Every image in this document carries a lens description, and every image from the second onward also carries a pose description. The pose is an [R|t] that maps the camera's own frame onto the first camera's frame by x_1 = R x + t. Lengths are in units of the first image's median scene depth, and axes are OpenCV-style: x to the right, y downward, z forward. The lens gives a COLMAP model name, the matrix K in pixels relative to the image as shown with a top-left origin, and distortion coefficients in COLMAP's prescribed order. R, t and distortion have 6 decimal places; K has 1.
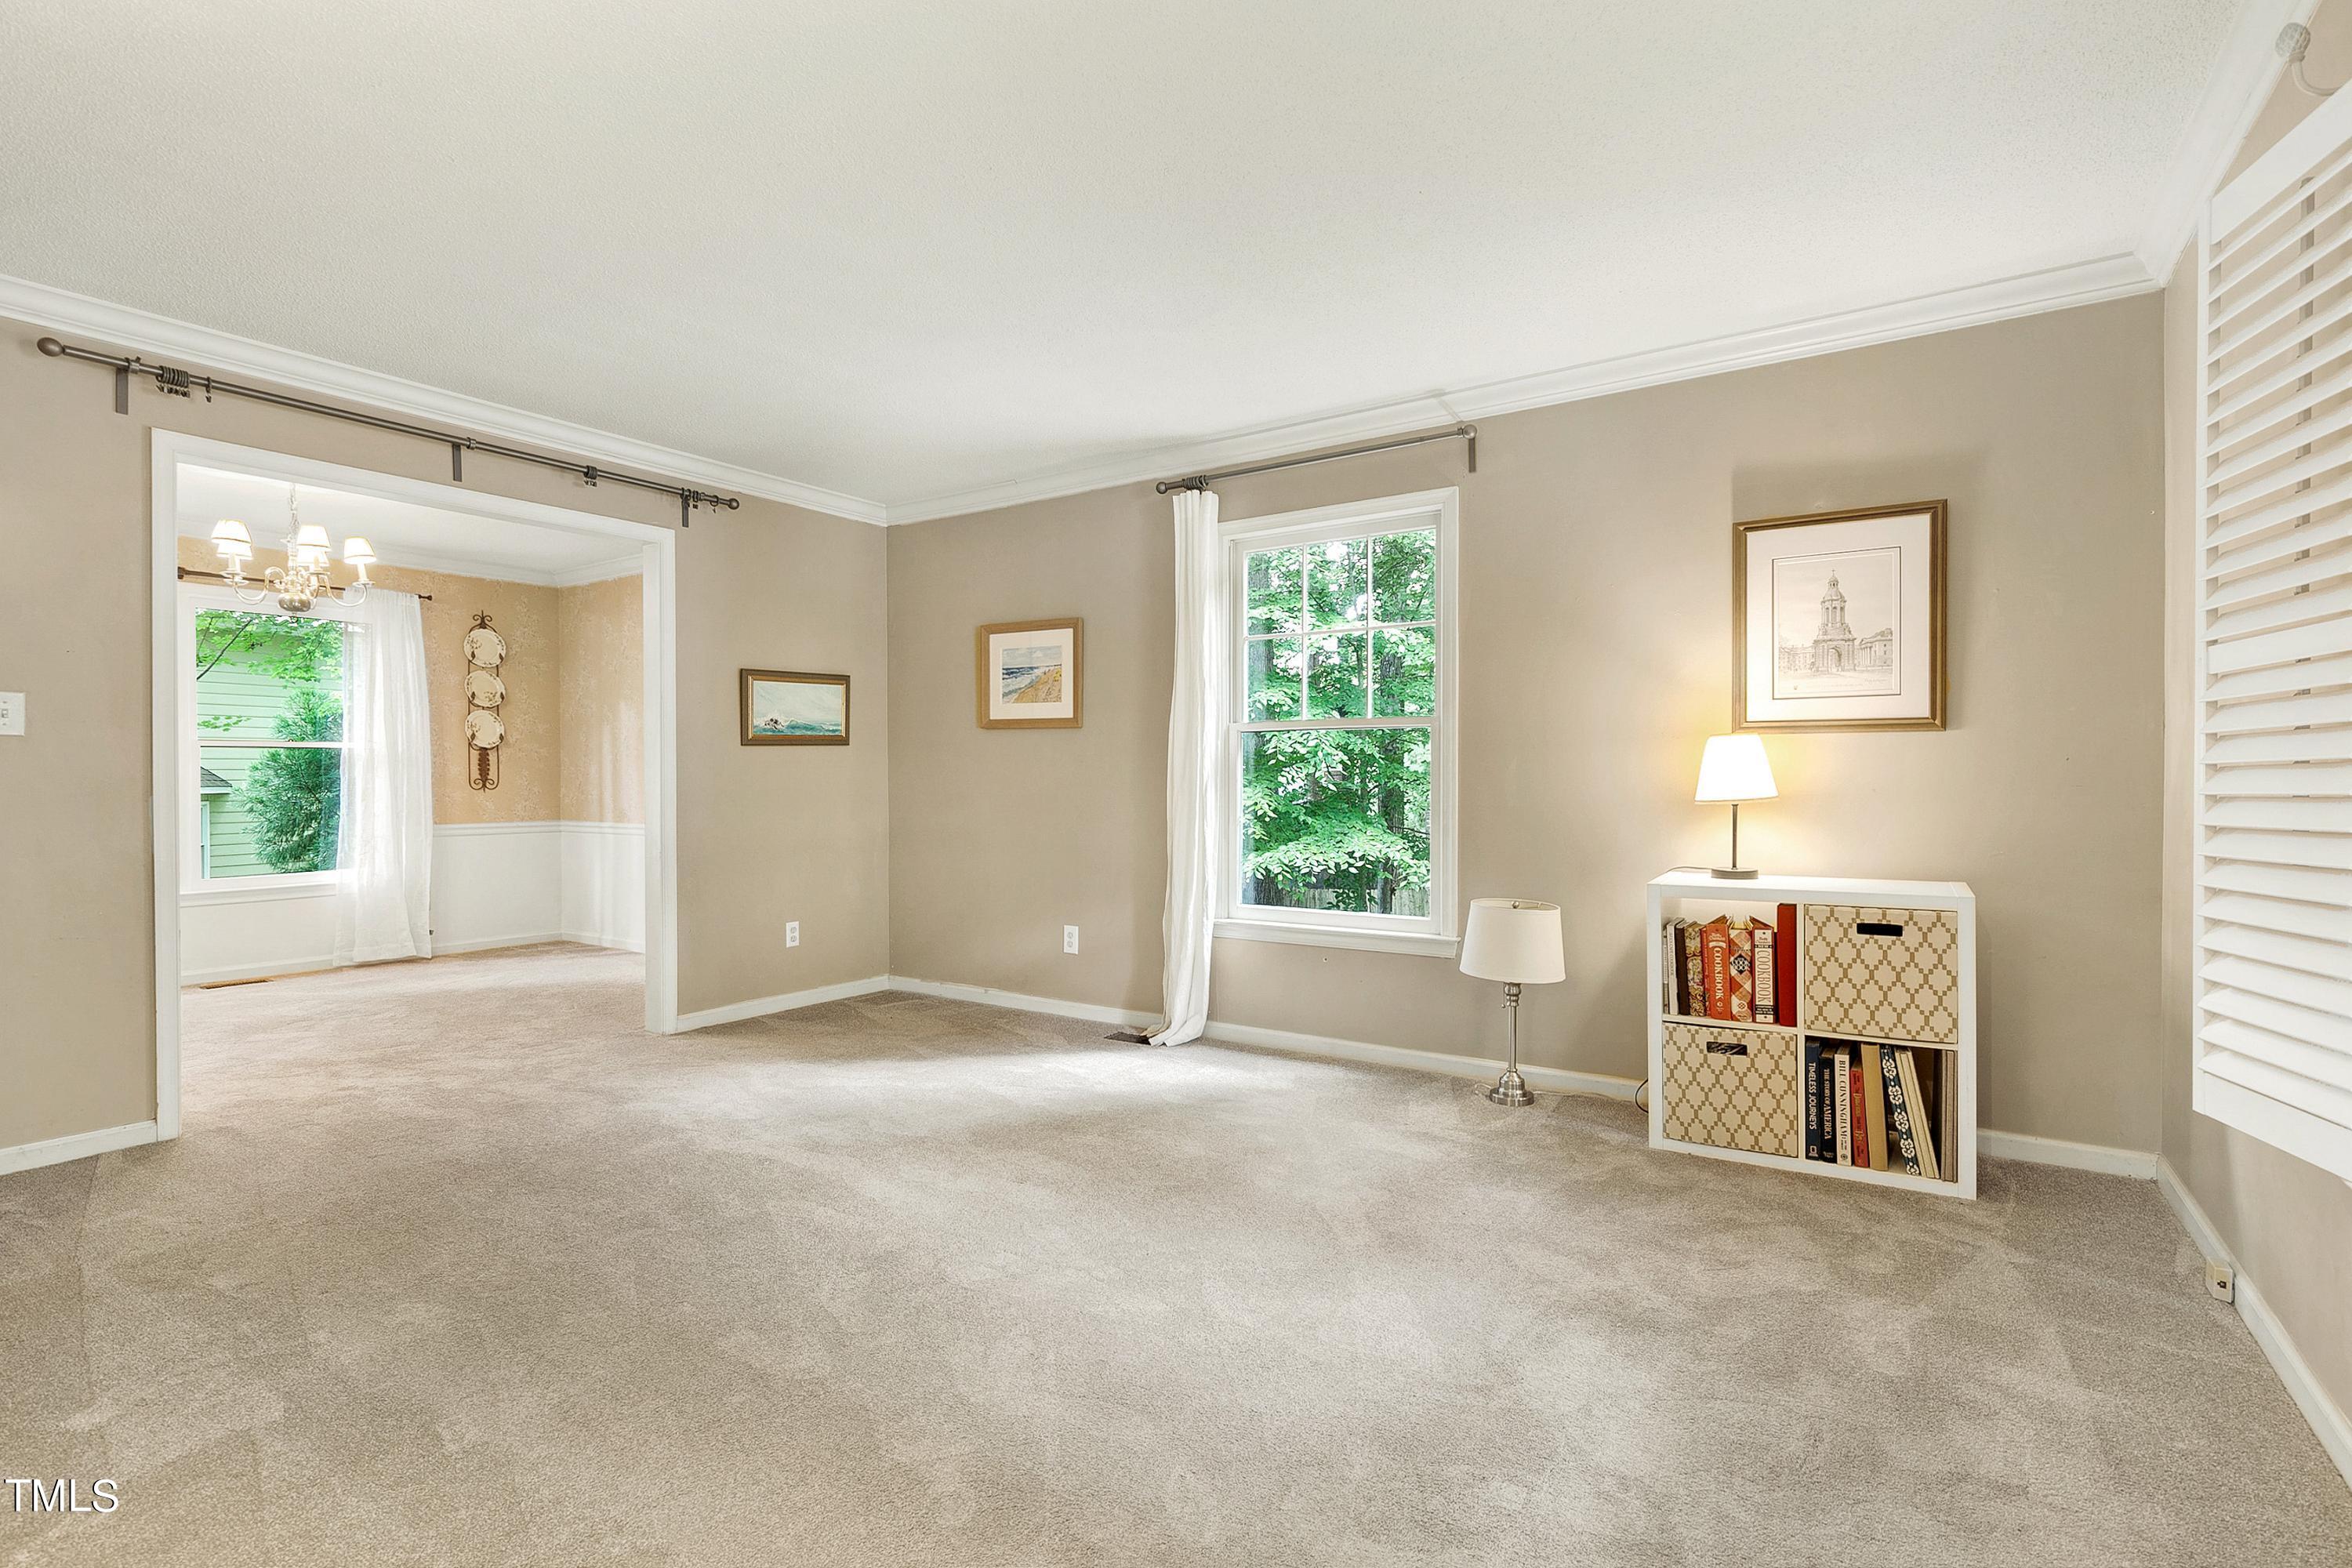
lens RADIAL K [[1068.5, 0, 1169.4], [0, 1068.5, 774.4], [0, 0, 1]] dist [-0.001011, 0.000030]
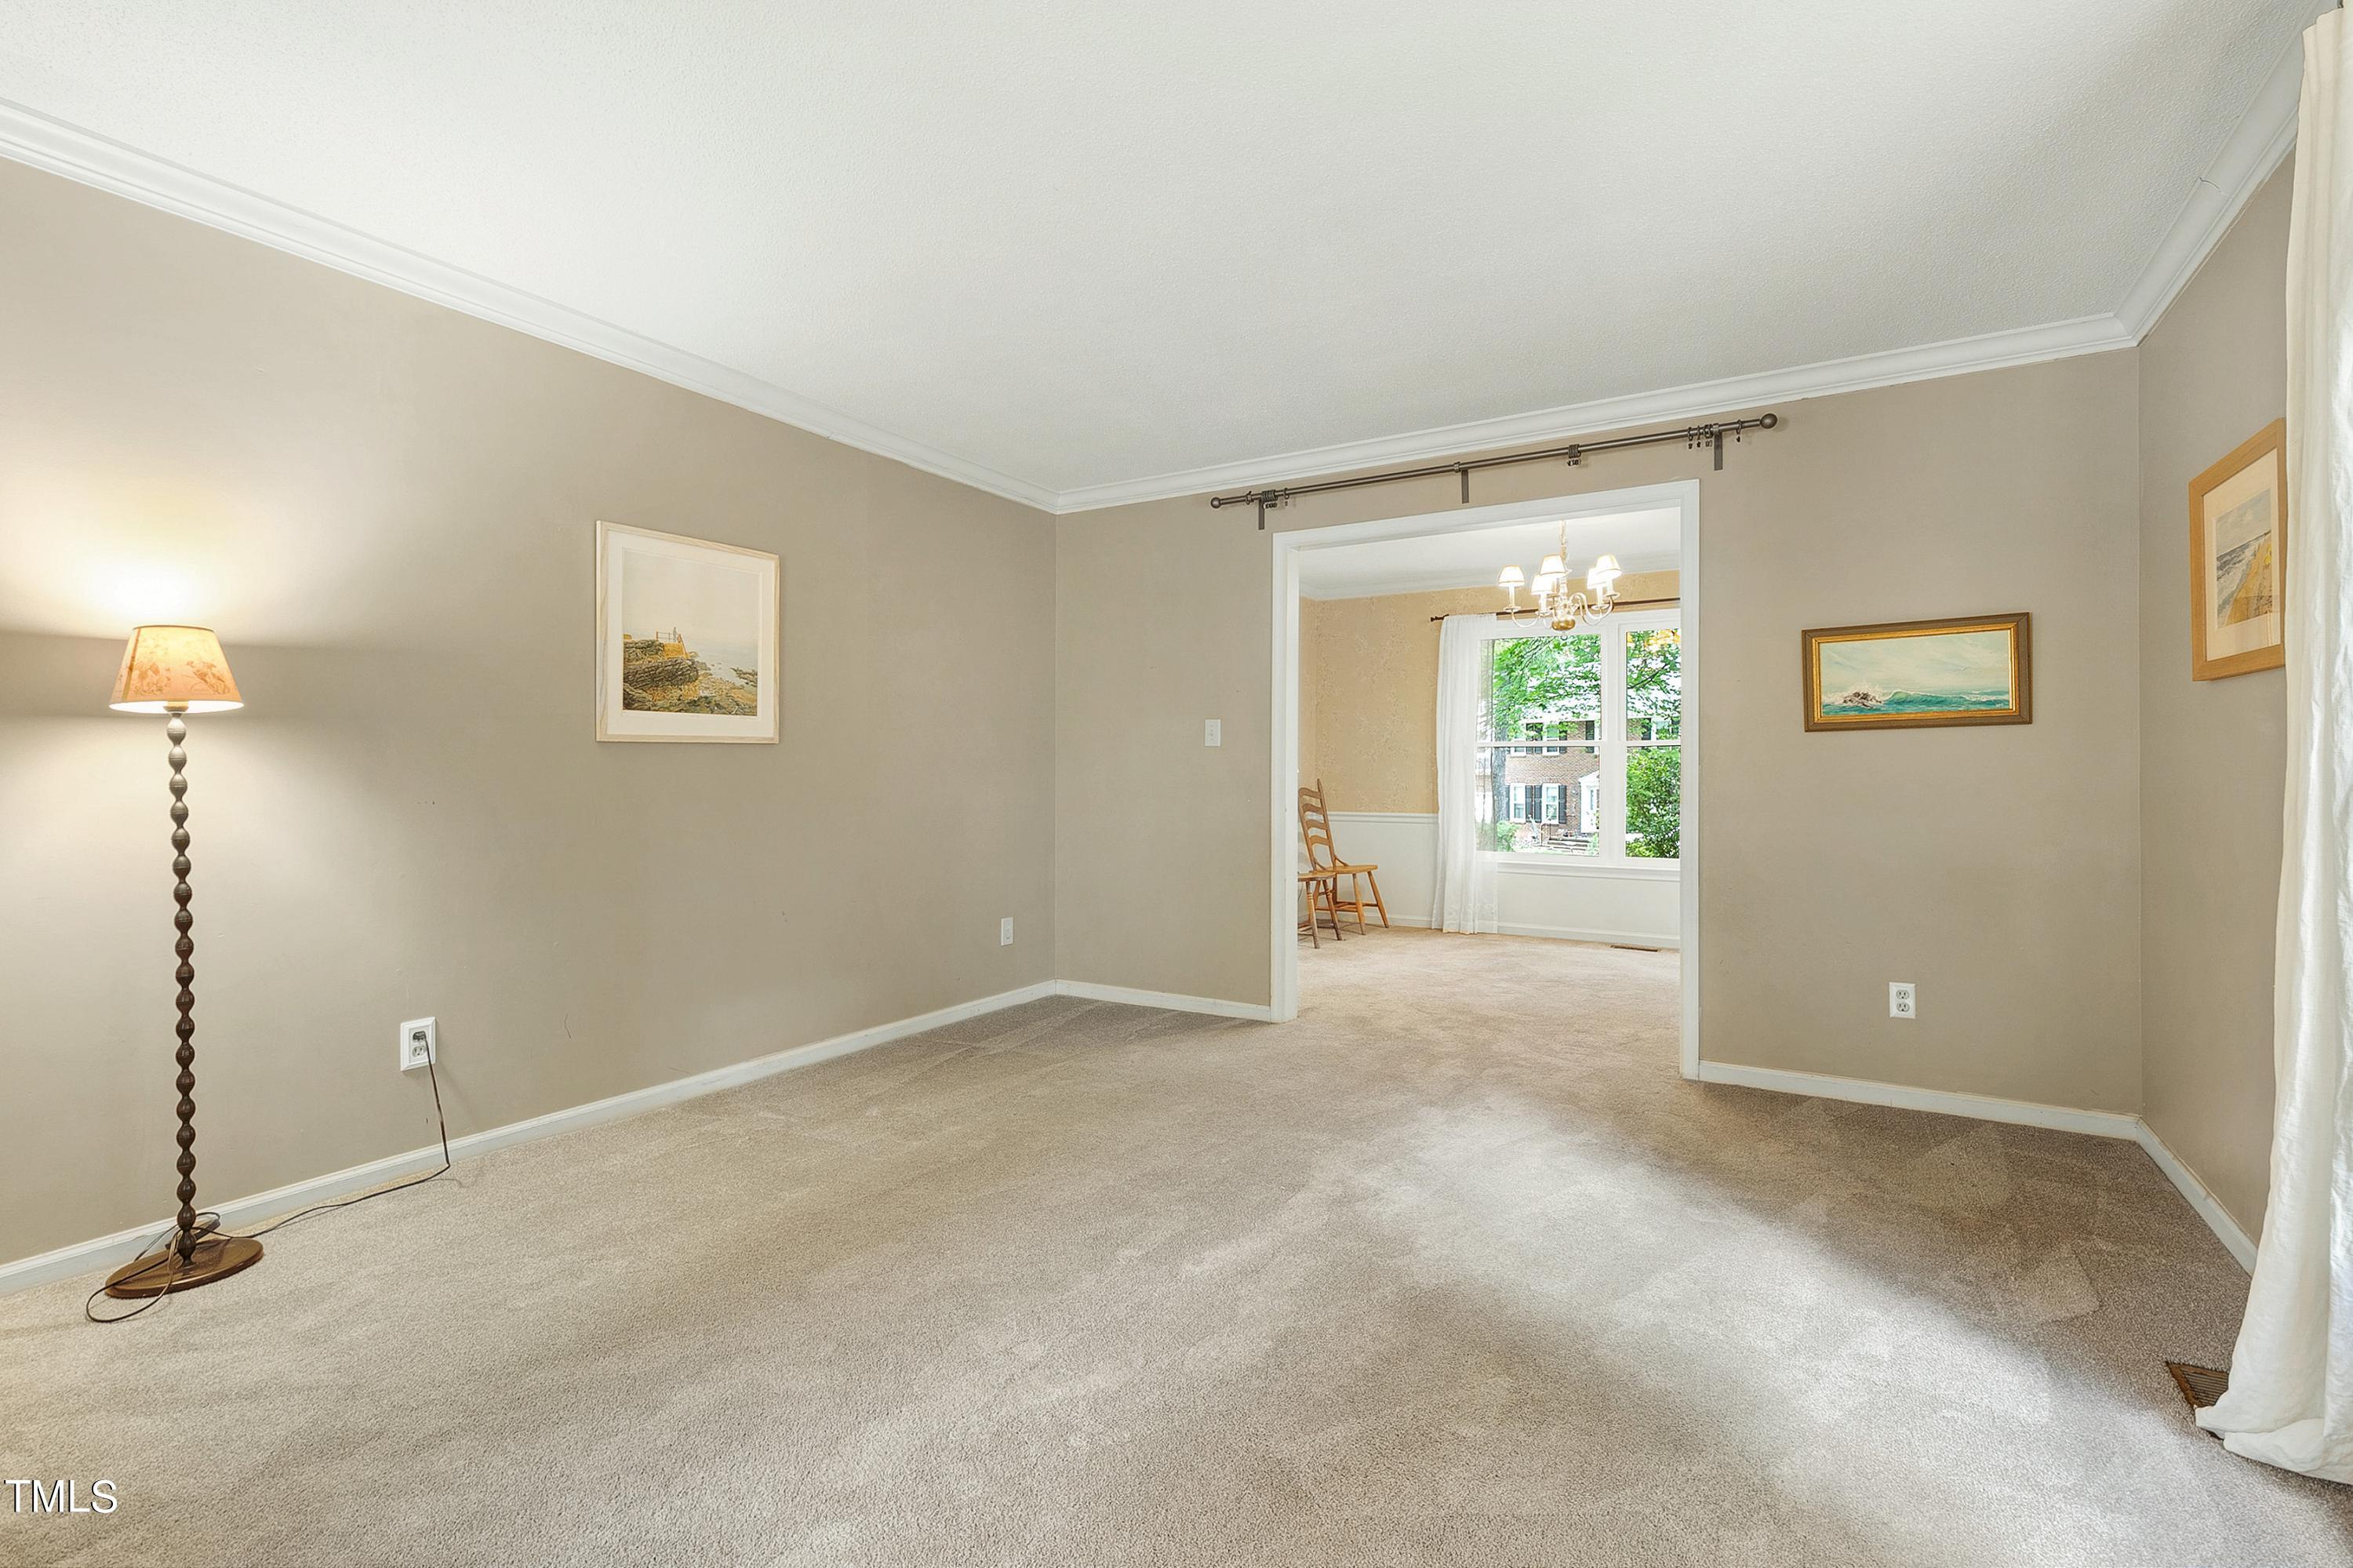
lens RADIAL K [[1069.0, 0, 1167.2], [0, 1069.0, 745.4], [0, 0, 1]] dist [0.012931, -0.000422]
pose [[0.063053, -0.023273, -0.997739, 0.330029], [-0.001260, 0.999725, -0.023399, 0.001416], [0.998009, 0.002732, 0.063006, 0.500334]]
